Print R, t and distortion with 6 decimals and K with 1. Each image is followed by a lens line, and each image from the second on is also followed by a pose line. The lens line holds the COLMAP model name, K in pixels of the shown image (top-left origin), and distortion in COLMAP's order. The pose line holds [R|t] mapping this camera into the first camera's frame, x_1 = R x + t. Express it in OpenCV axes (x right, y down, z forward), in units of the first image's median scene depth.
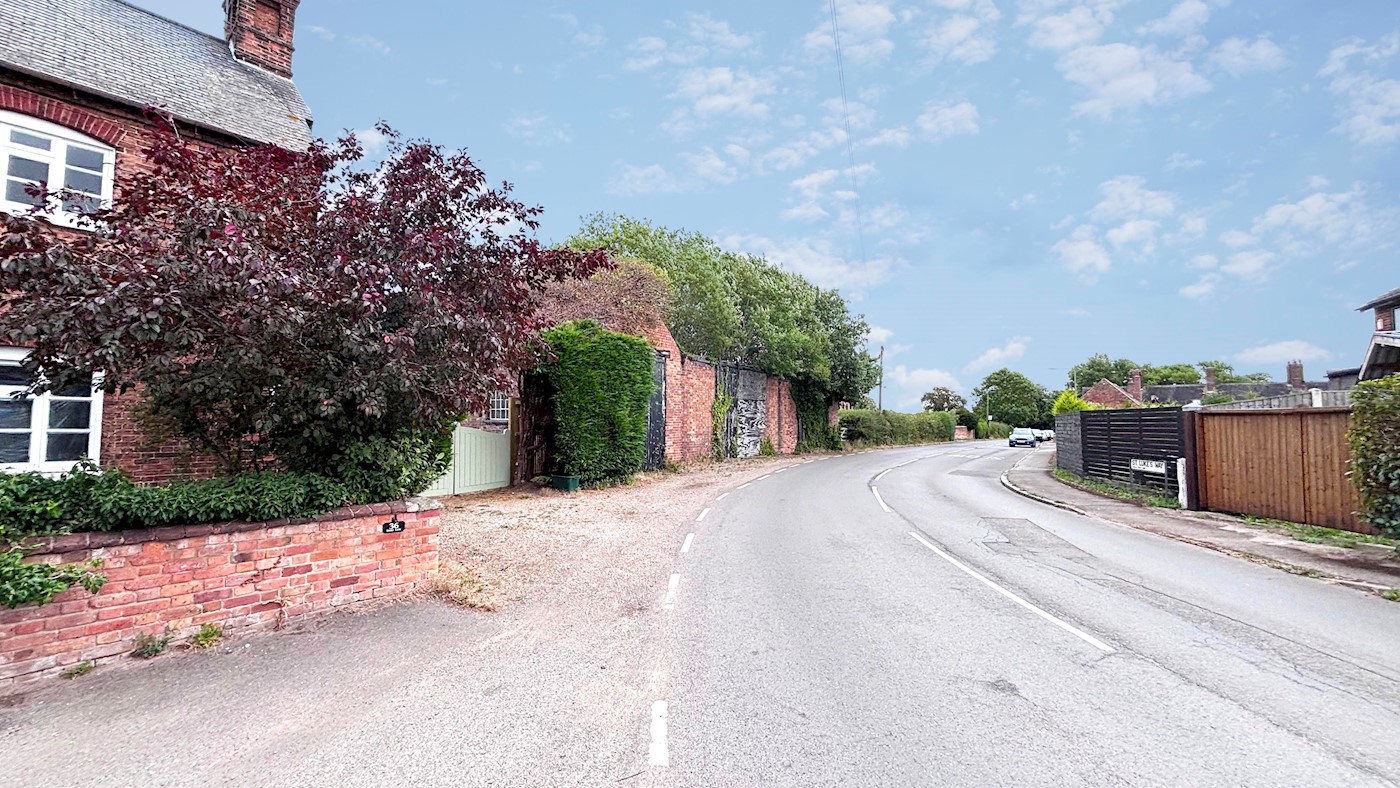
lens RADIAL K [[557.6, 0, 707.5], [0, 557.6, 405.5], [0, 0, 1]] dist [0.001292, 0.000159]
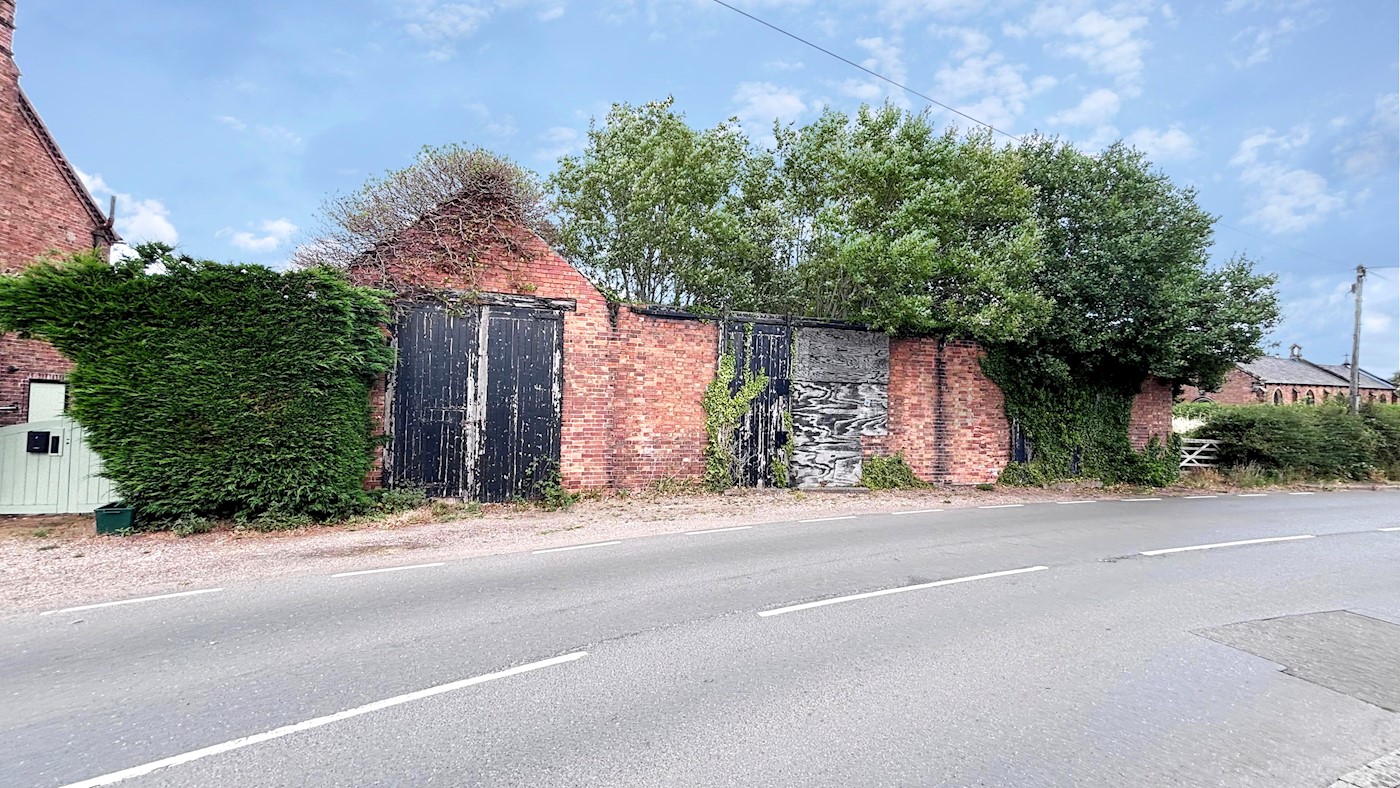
lens RADIAL K [[570.6, 0, 706.7], [0, 570.6, 392.5], [0, 0, 1]] dist [0.026221, -0.007020]
pose [[0.772235, -0.007854, -0.635288, 0.349894], [0.001786, 0.999946, -0.010191, 0.005810], [0.635334, 0.006735, 0.772208, 0.517779]]
